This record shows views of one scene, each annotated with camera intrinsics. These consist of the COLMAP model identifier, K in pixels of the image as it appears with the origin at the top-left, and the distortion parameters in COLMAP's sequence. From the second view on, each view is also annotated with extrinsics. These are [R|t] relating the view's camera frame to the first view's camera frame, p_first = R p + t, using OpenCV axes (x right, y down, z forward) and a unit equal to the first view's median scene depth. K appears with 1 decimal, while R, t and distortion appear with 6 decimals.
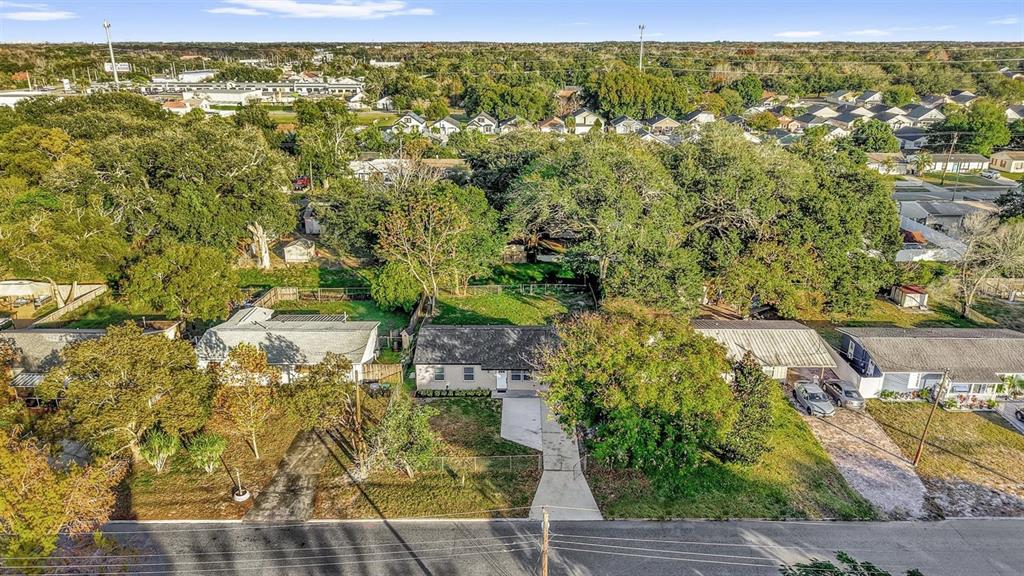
lens RADIAL K [[664.9, 0, 517.2], [0, 664.9, 287.3], [0, 0, 1]] dist [0.027060, -0.032542]
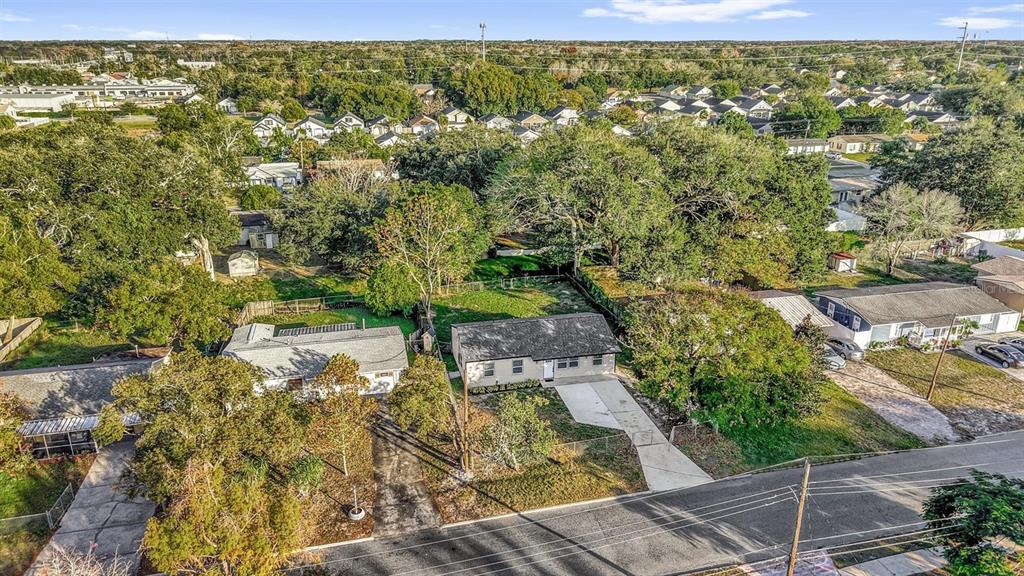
lens RADIAL K [[664.9, 0, 517.2], [0, 664.9, 287.3], [0, 0, 1]] dist [0.027060, -0.032542]
pose [[0.971111, -0.081937, 0.224121, -0.239163], [0.081480, 0.996611, 0.011303, -0.001577], [-0.224288, 0.007285, 0.974496, 0.010985]]
